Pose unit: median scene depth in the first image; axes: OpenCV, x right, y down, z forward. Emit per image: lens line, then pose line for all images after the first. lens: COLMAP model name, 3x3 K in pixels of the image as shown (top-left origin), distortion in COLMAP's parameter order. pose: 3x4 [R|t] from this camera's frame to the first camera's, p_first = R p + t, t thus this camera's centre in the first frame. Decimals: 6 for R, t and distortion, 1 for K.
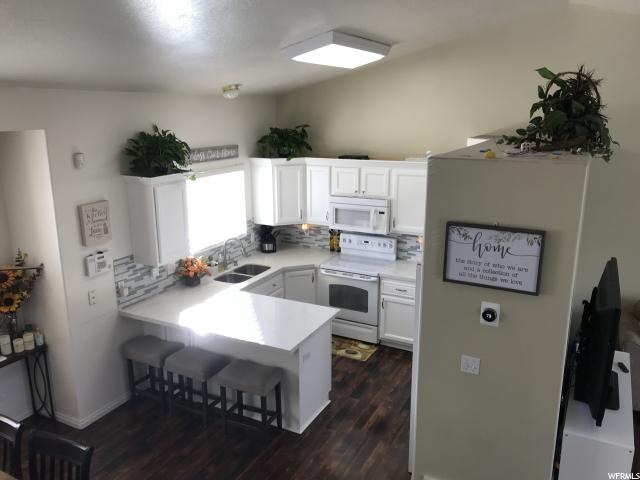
lens RADIAL K [[516.4, 0, 320.0], [0, 516.4, 240.0], [0, 0, 1]] dist [0.073631, -0.088658]
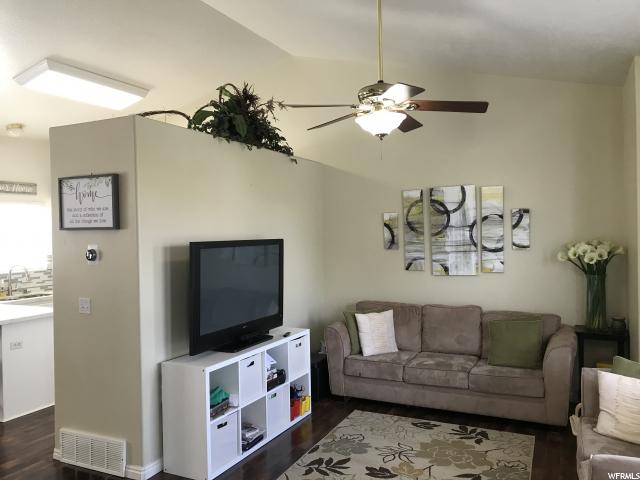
lens RADIAL K [[516.4, 0, 320.0], [0, 516.4, 240.0], [0, 0, 1]] dist [0.073631, -0.088658]
pose [[0.999397, -0.010786, 0.032990, 0.791306], [0.017934, 0.974248, -0.224765, 0.379134], [-0.029716, 0.225221, 0.973854, -0.143678]]
